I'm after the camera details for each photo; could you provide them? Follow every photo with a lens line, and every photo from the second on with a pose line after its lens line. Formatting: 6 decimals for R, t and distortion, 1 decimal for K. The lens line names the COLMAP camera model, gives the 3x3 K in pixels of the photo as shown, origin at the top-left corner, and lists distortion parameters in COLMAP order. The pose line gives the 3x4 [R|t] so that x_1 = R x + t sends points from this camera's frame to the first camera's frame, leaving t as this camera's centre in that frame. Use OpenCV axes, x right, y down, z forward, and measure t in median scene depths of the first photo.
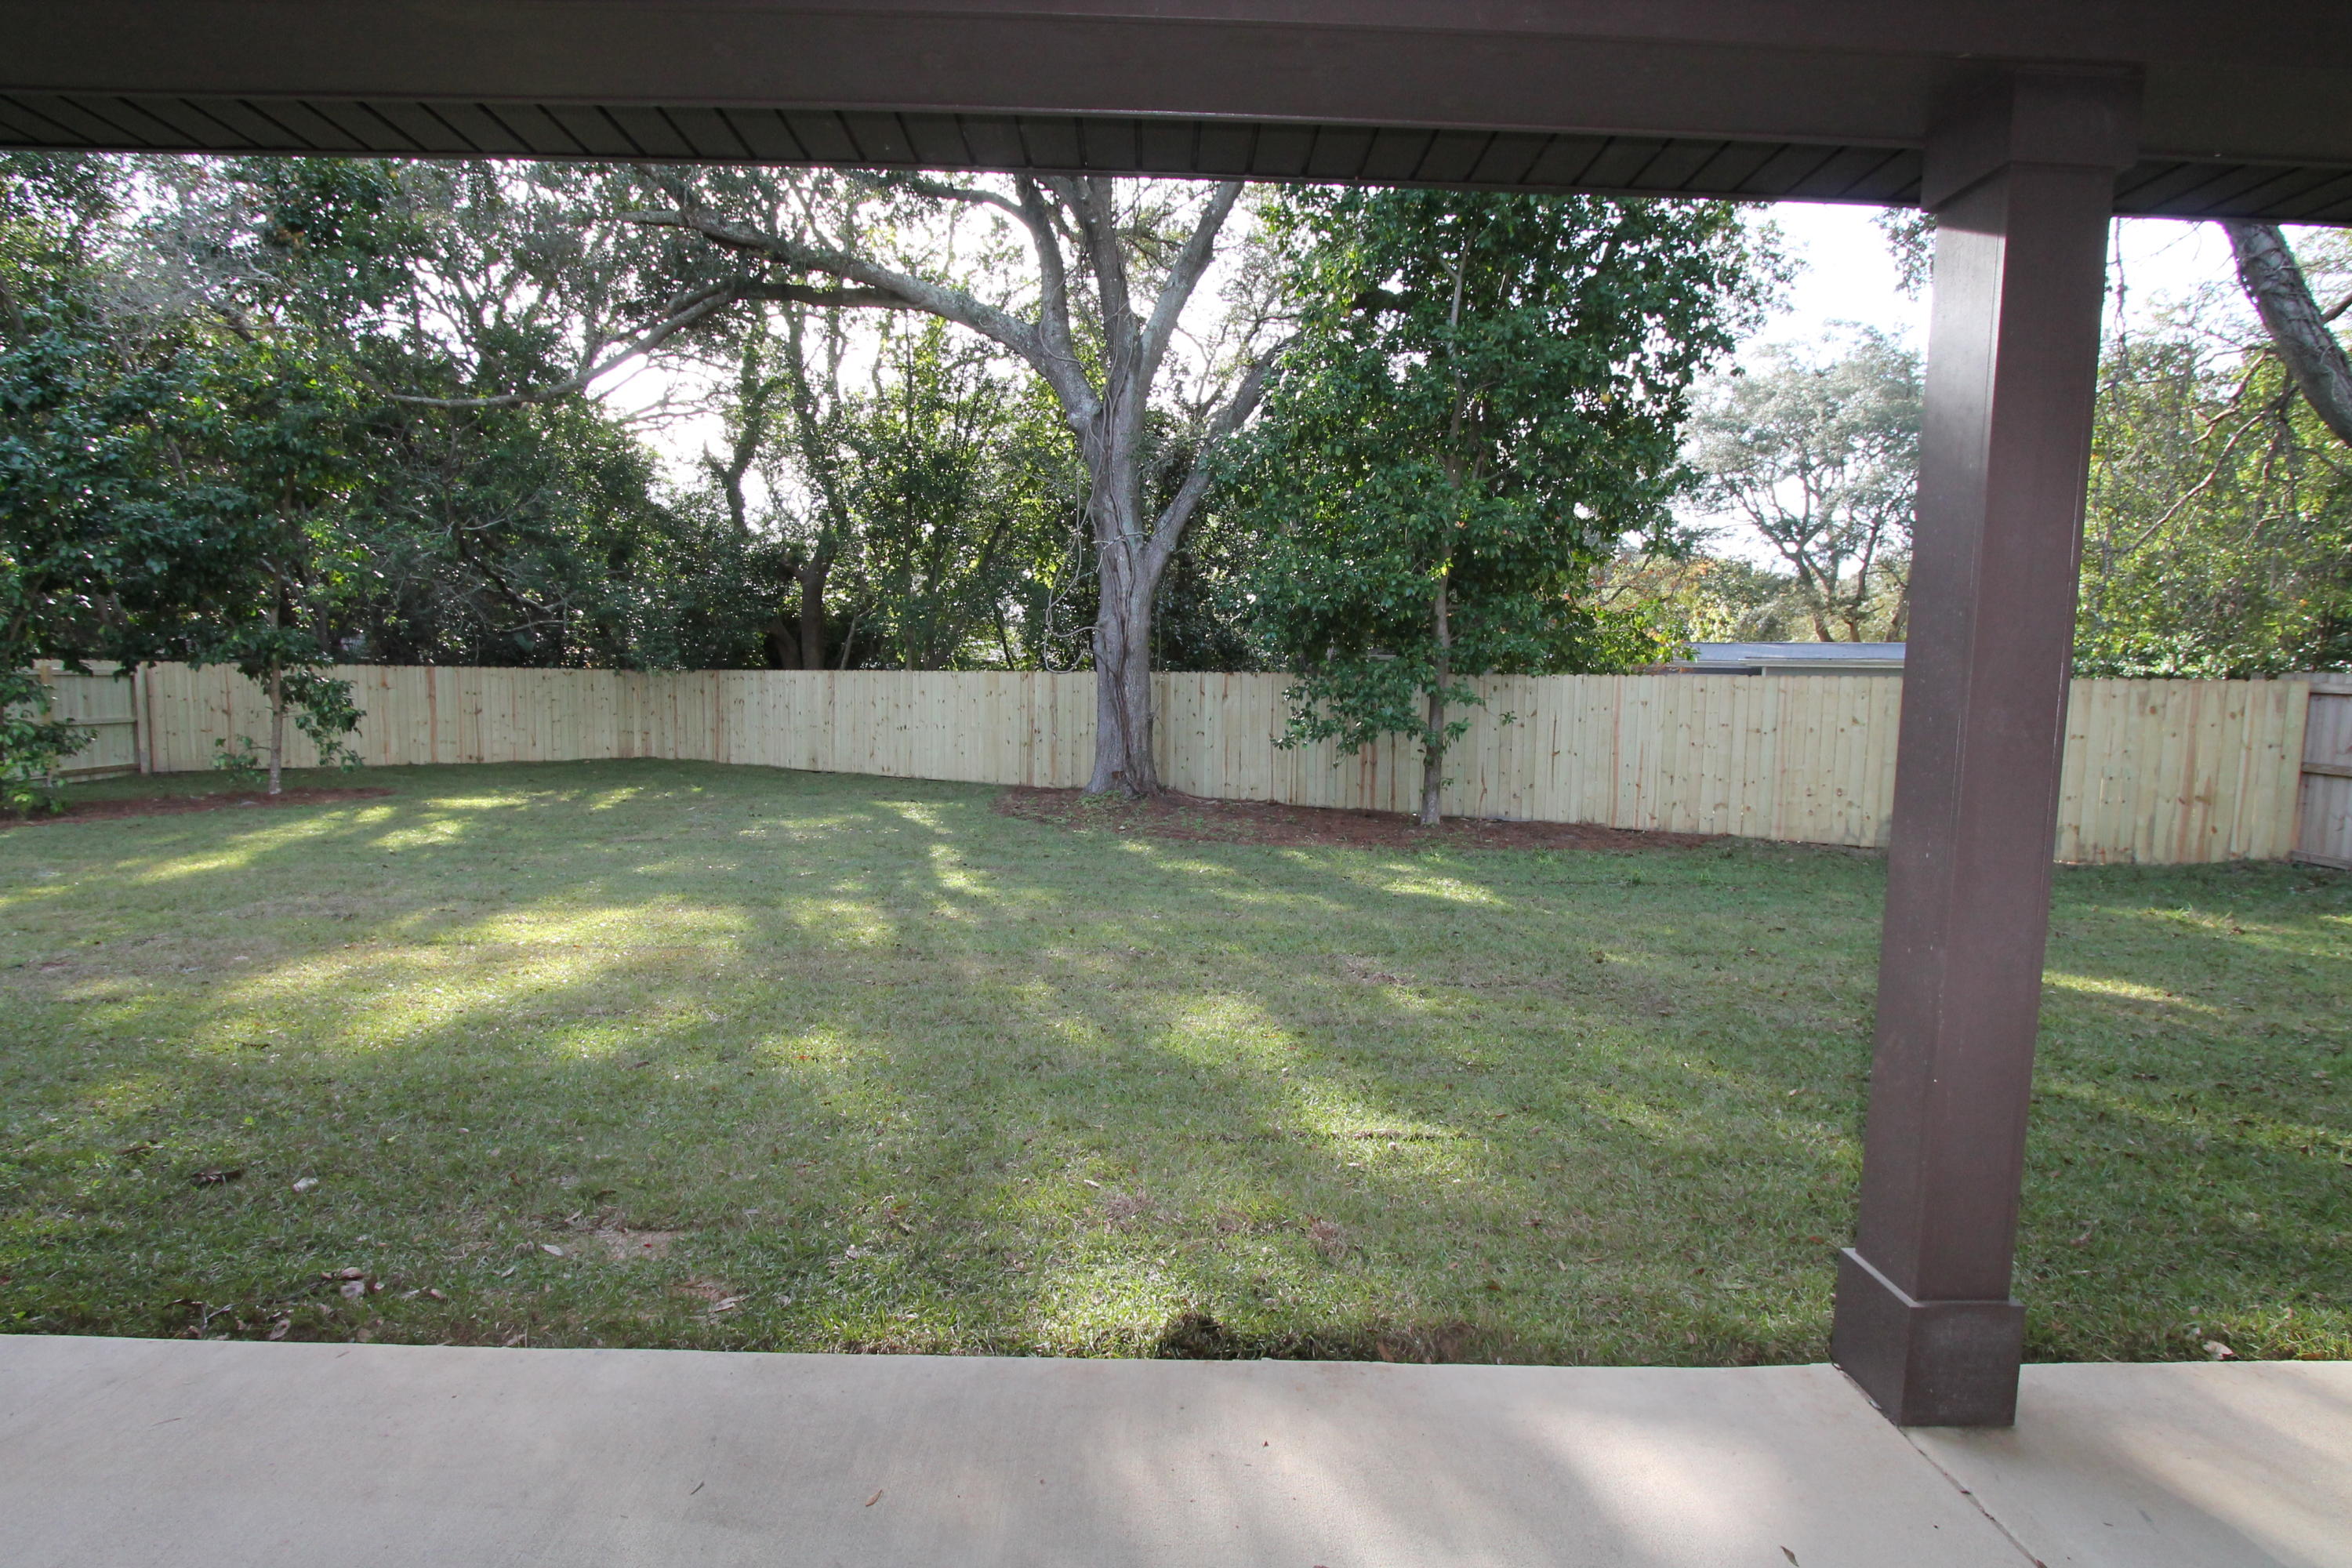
lens RADIAL K [[1123.5, 0, 1186.1], [0, 1123.5, 786.2], [0, 0, 1]] dist [-0.019229, 0.004166]
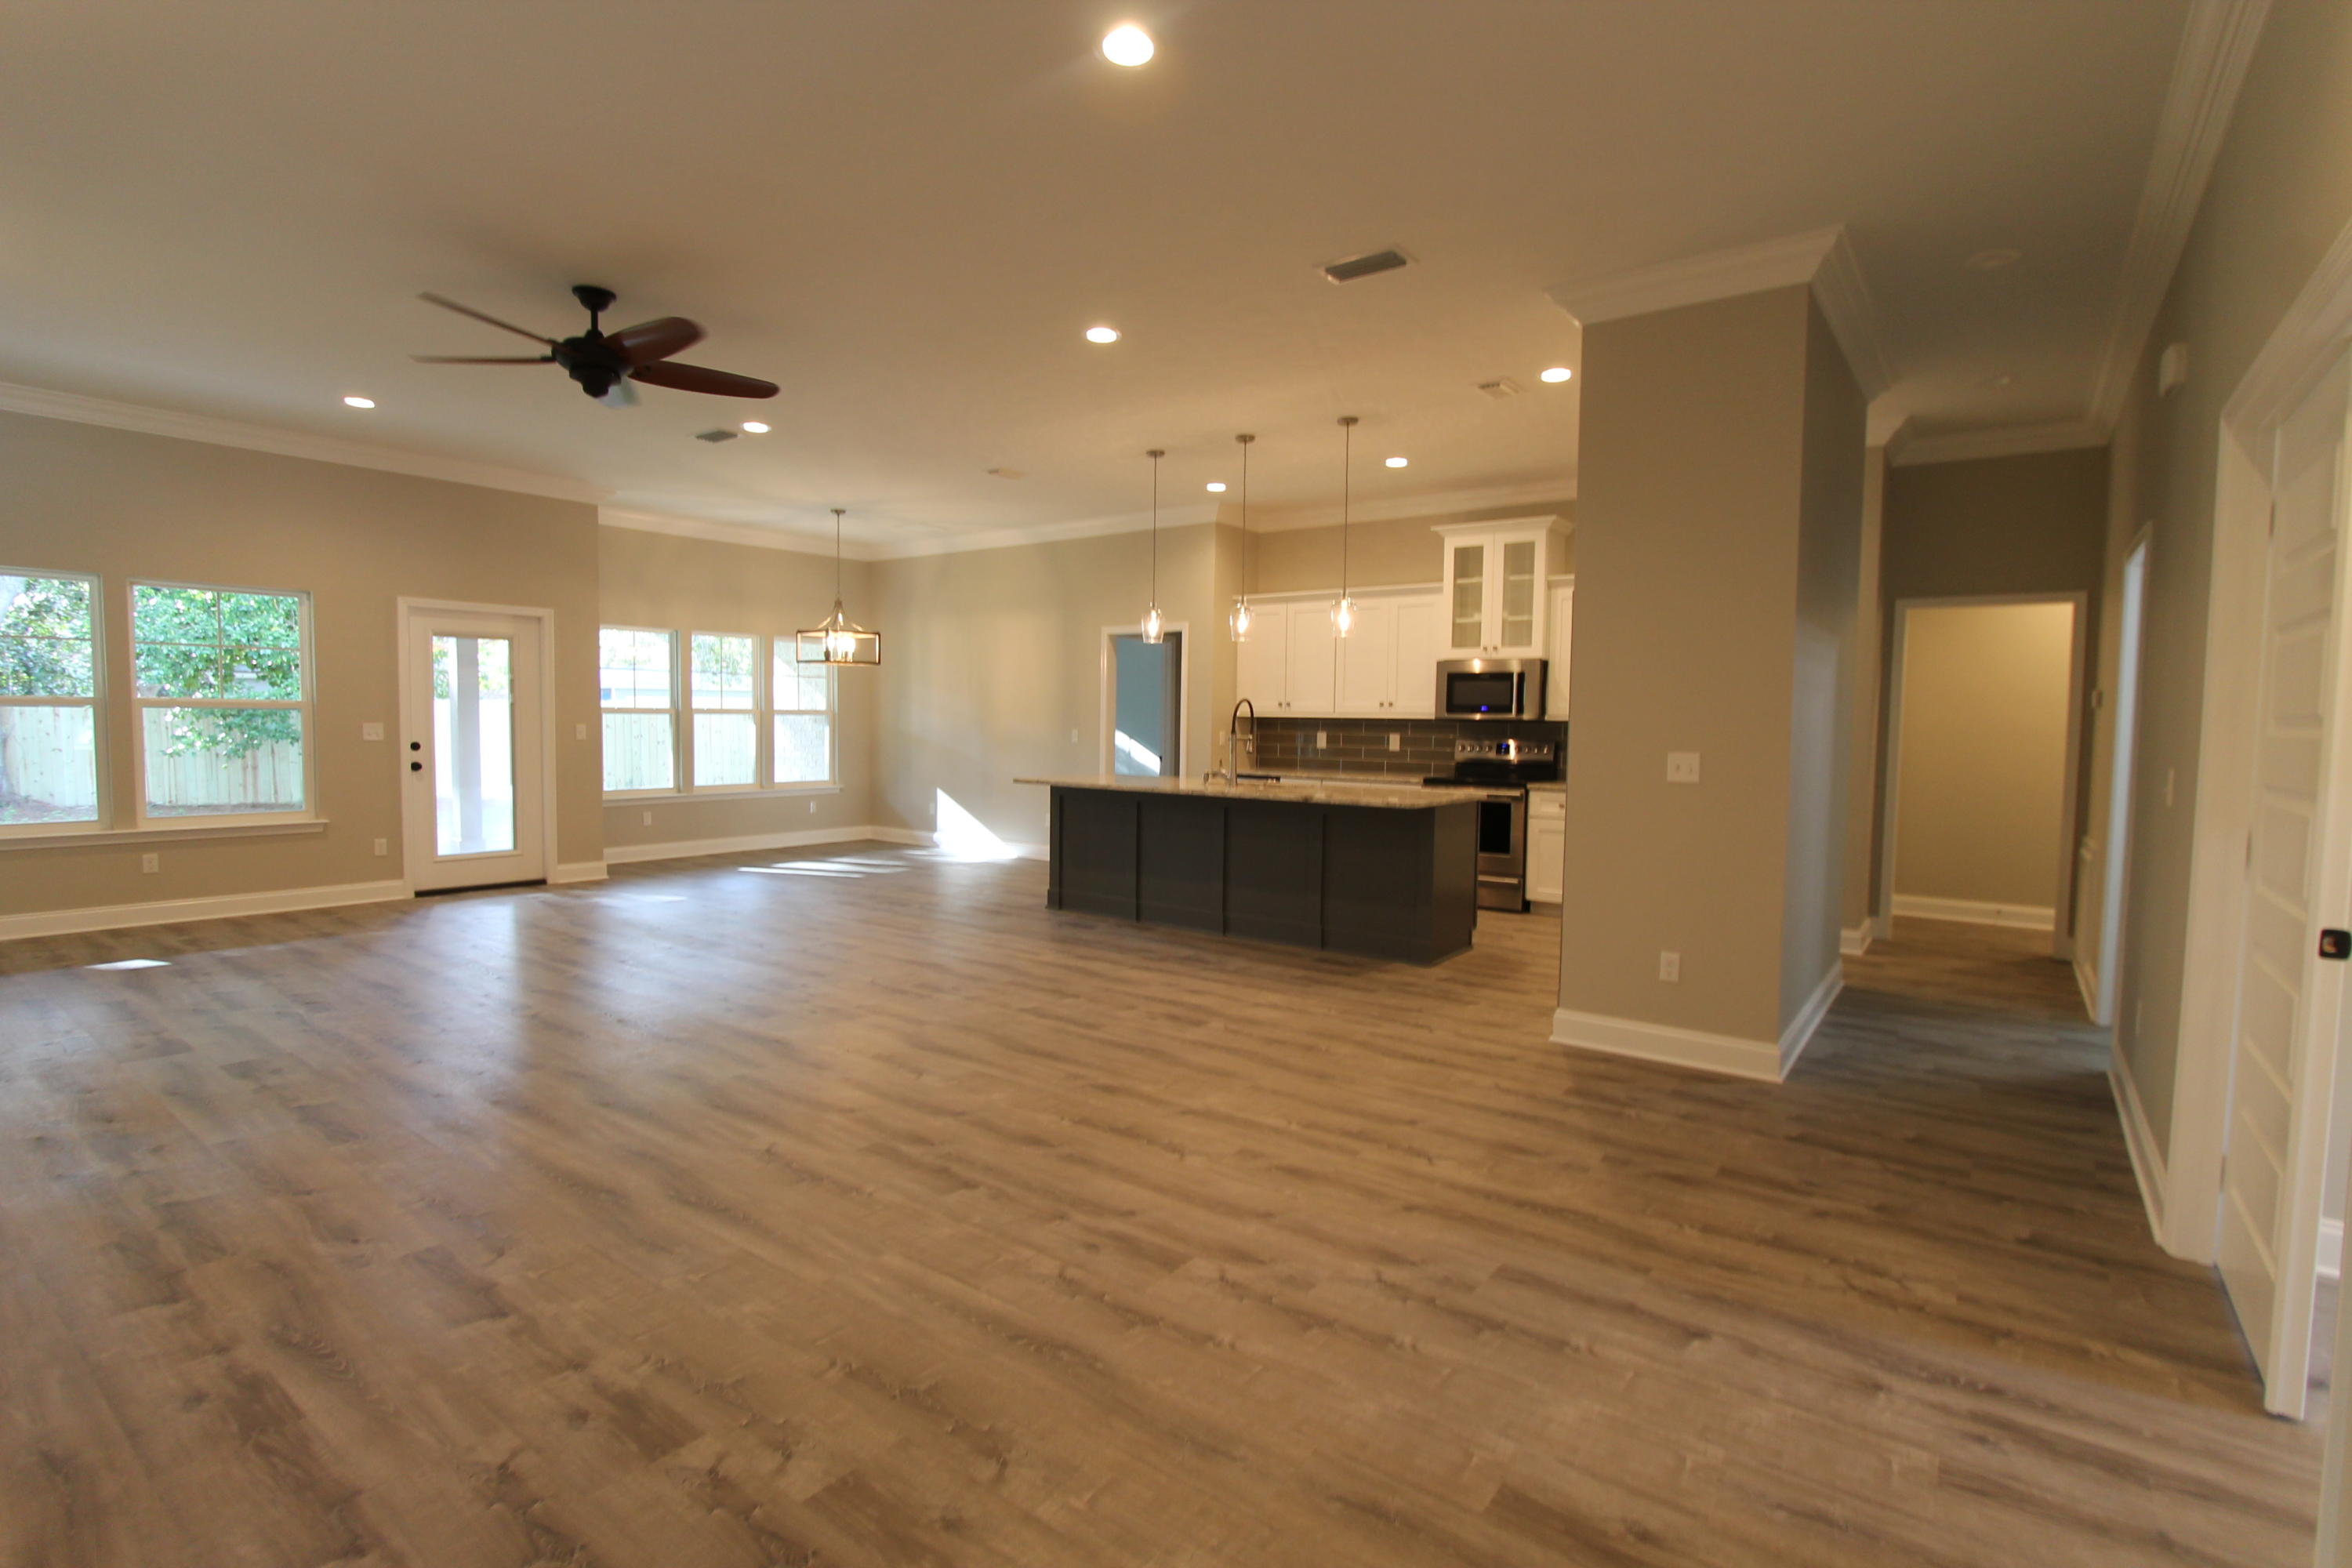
lens RADIAL K [[1121.7, 0, 1189.8], [0, 1121.7, 783.1], [0, 0, 1]] dist [-0.015220, 0.002182]
pose [[0.622042, -0.056776, 0.780923, -0.167979], [0.068647, 0.997482, 0.017840, 0.049997], [-0.779969, 0.042511, 0.624372, -0.659056]]
